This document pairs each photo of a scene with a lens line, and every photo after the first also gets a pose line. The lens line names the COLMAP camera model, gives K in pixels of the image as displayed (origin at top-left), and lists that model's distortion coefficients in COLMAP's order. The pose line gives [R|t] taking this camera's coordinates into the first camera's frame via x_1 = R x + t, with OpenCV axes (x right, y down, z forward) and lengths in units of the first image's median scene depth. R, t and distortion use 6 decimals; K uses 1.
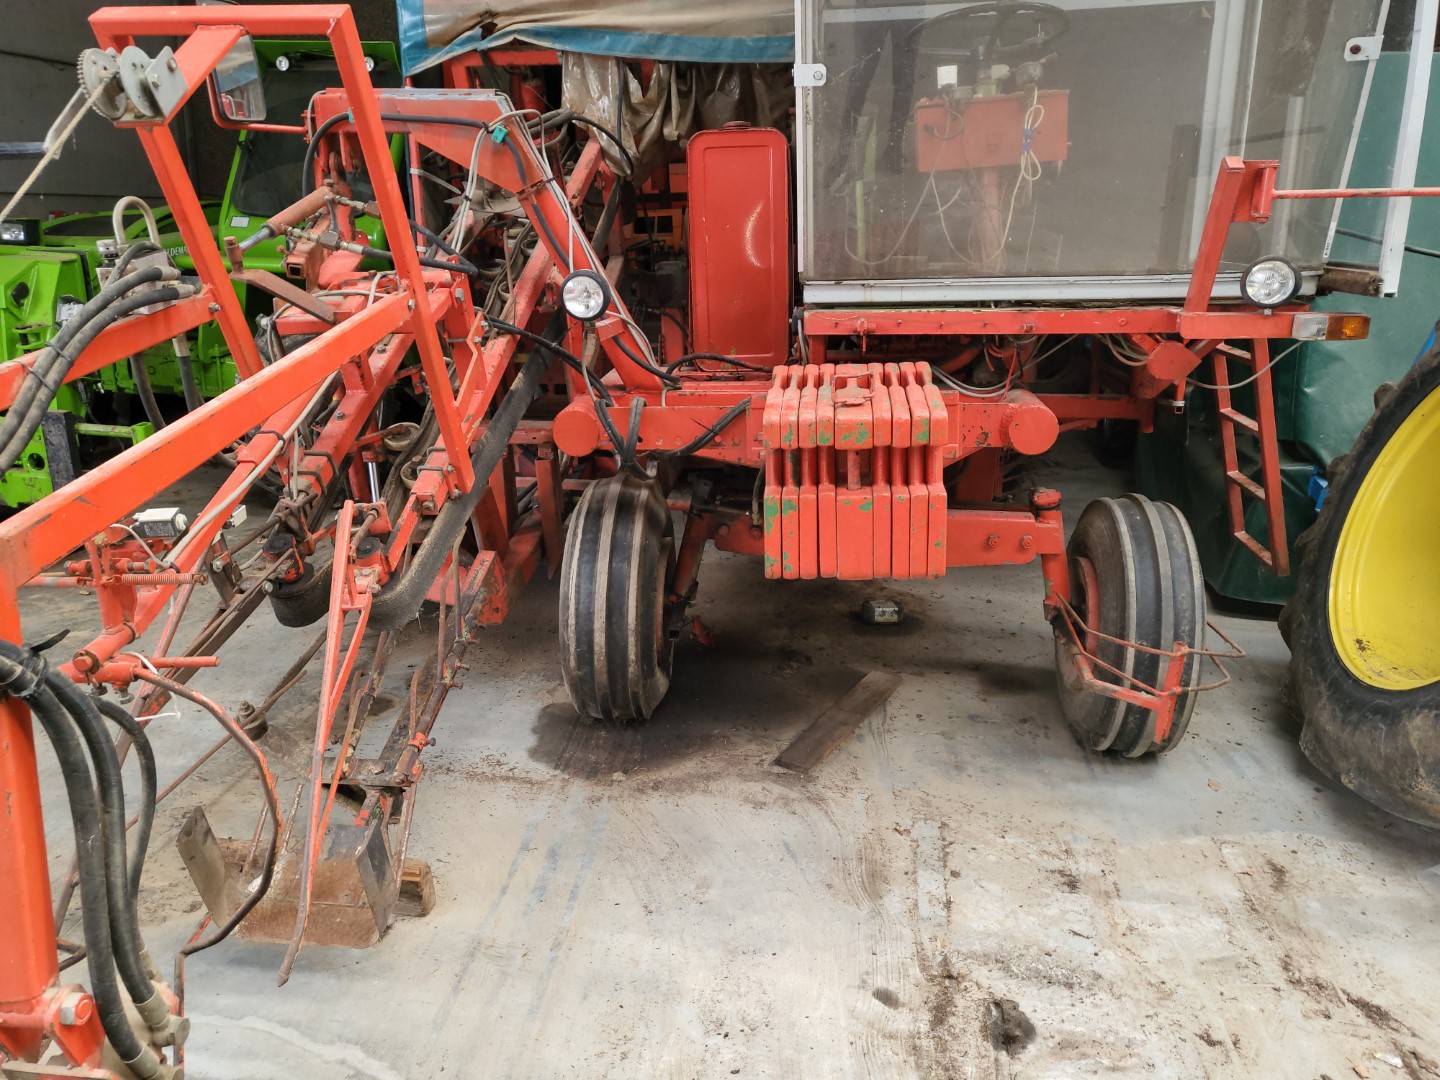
lens RADIAL K [[1104.0, 0, 703.1], [0, 1104.0, 530.4], [0, 0, 1]] dist [-0.013611, 0.076923]
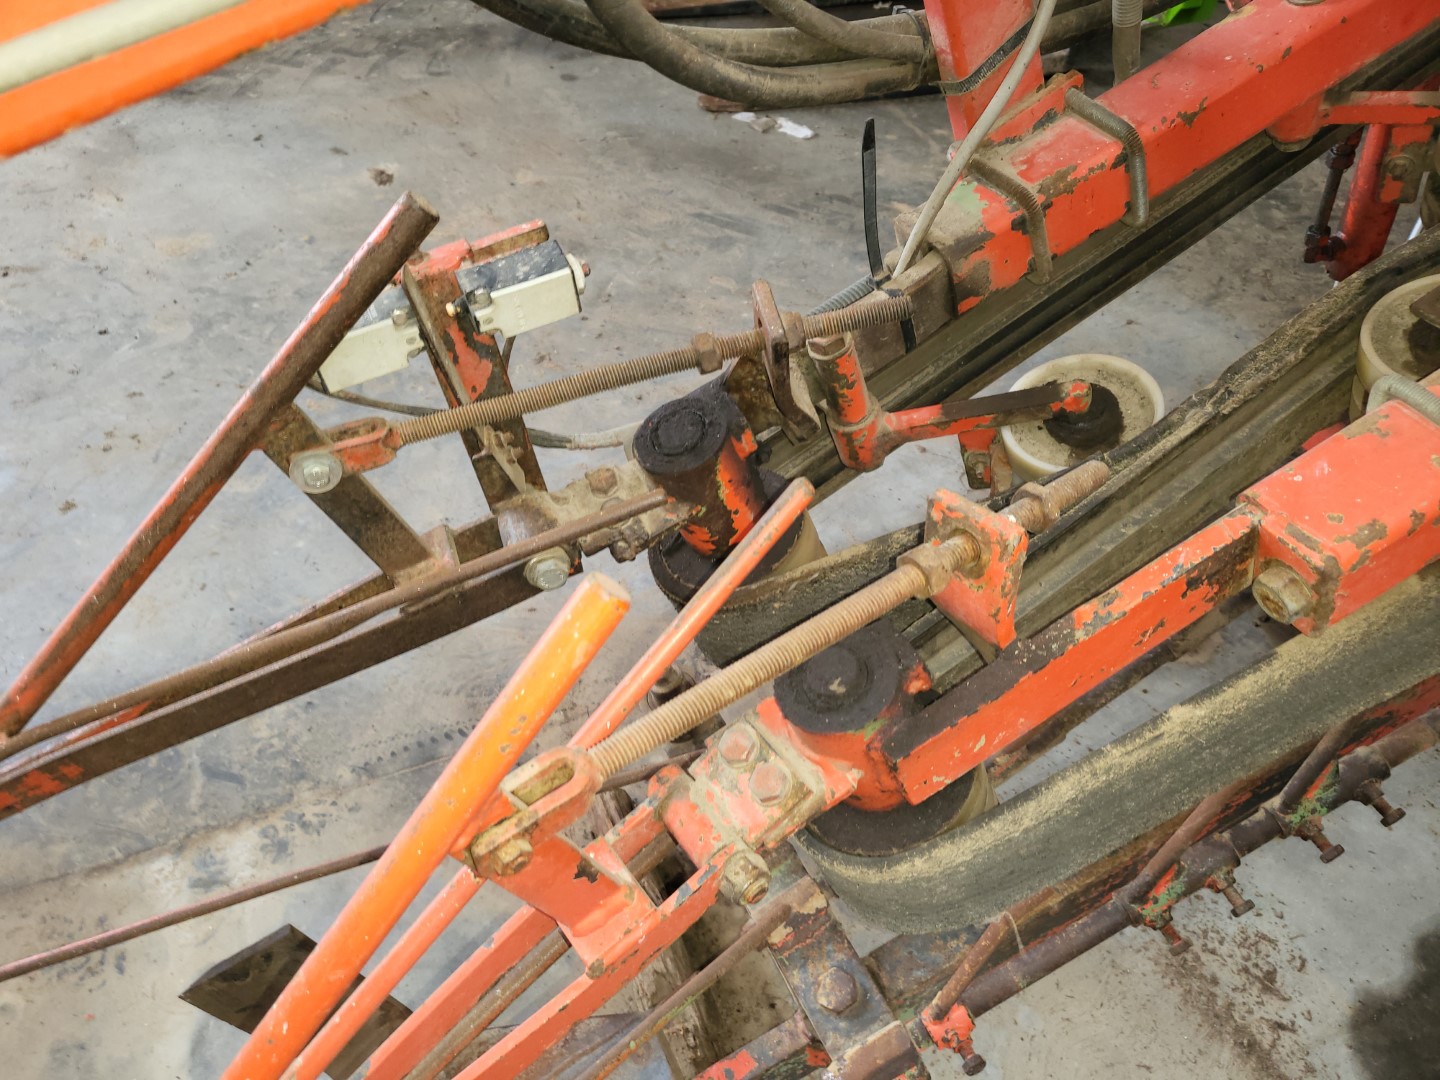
lens RADIAL K [[1095.3, 0, 718.6], [0, 1095.3, 545.4], [0, 0, 1]] dist [-0.001885, 0.061785]
pose [[0.535887, 0.593854, -0.600135, -0.157914], [-0.288639, 0.796850, 0.530771, -0.090926], [0.793418, -0.111211, 0.598431, 0.669032]]
